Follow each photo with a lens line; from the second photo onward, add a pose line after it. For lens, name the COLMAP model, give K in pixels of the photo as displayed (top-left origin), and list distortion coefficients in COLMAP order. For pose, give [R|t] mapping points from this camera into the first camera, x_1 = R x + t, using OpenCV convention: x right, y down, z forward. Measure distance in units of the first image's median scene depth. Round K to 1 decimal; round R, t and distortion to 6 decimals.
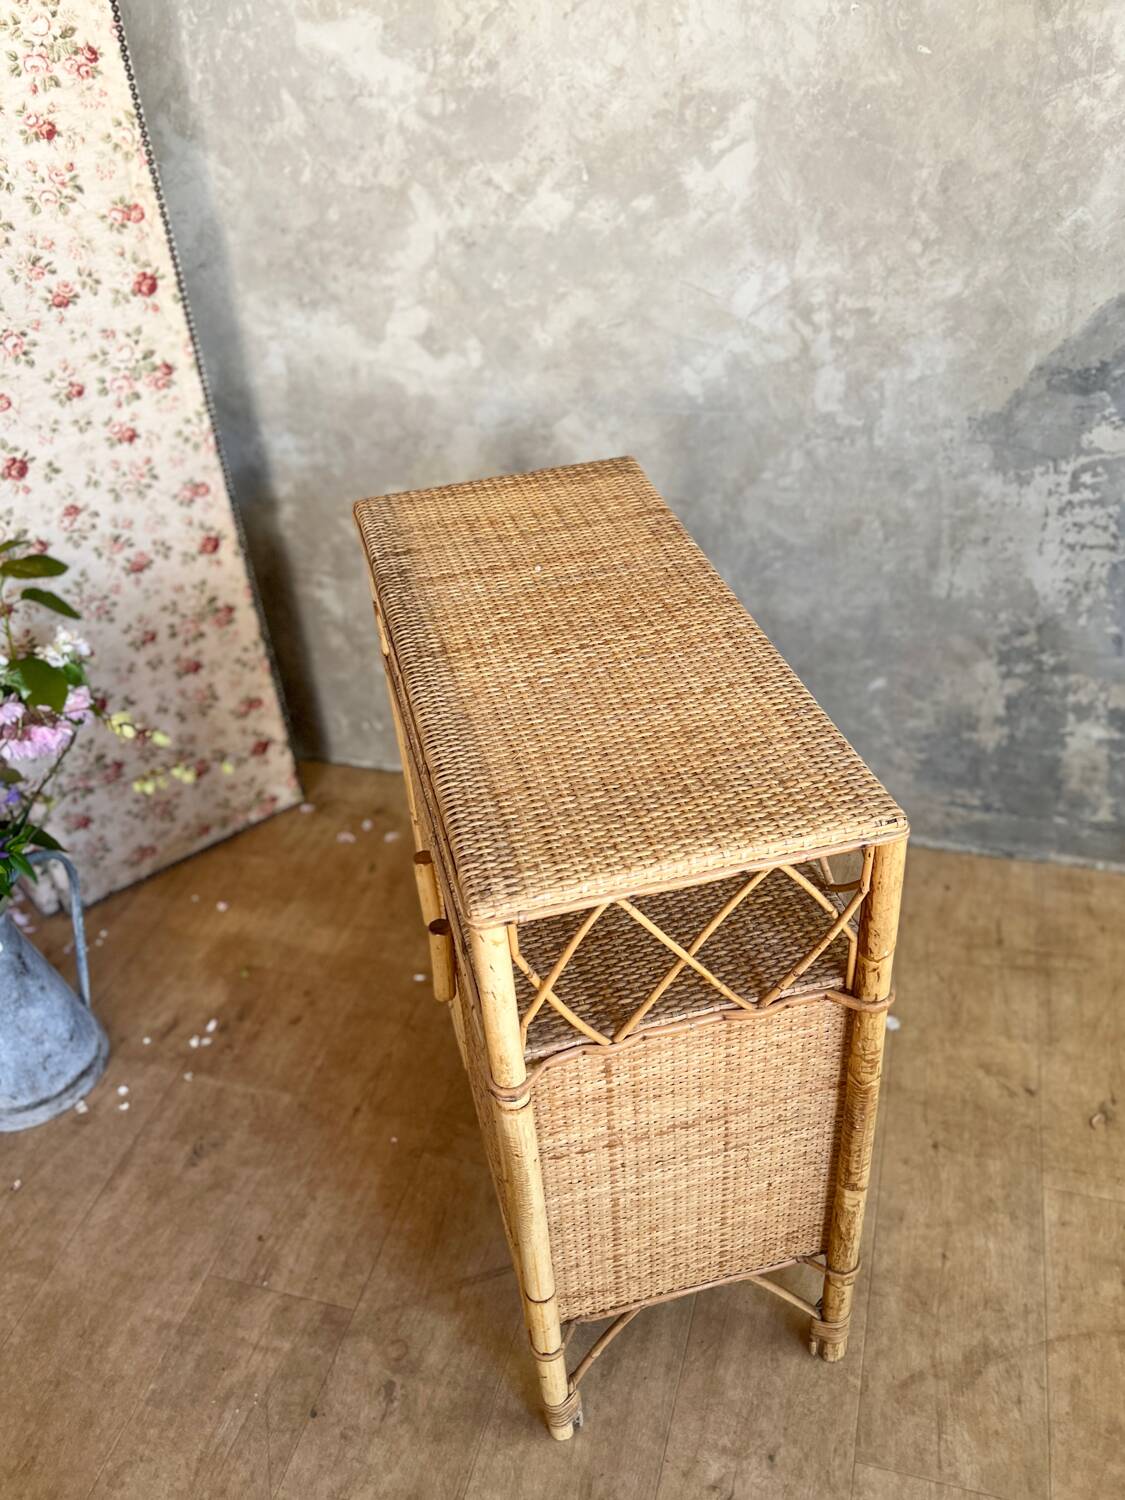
lens RADIAL K [[1260.9, 0, 558.2], [0, 1260.9, 767.0], [0, 0, 1]] dist [0.004616, -0.017229]
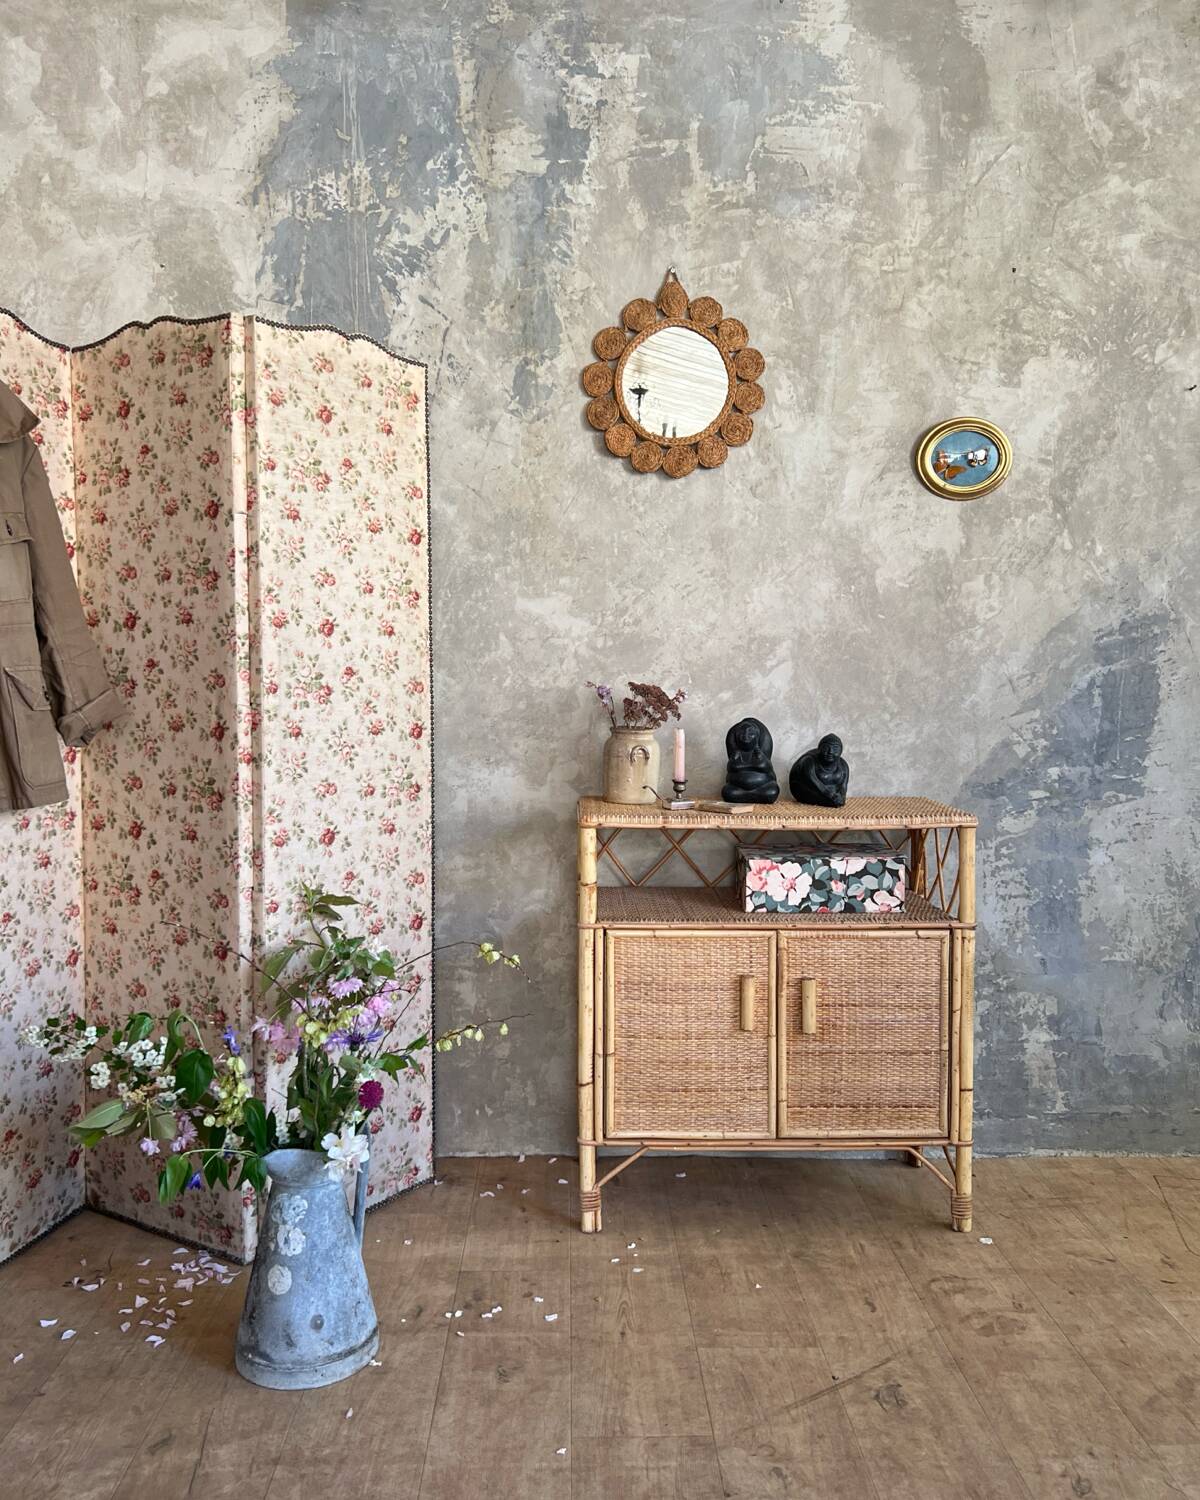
lens RADIAL K [[1242.9, 0, 585.5], [0, 1242.9, 712.5], [0, 0, 1]] dist [0.093558, -0.239187]
pose [[0.957913, 0.045815, 0.283380, -0.571967], [0.128625, 0.814031, -0.566400, 0.478573], [-0.256630, 0.579012, 0.773877, -0.217755]]
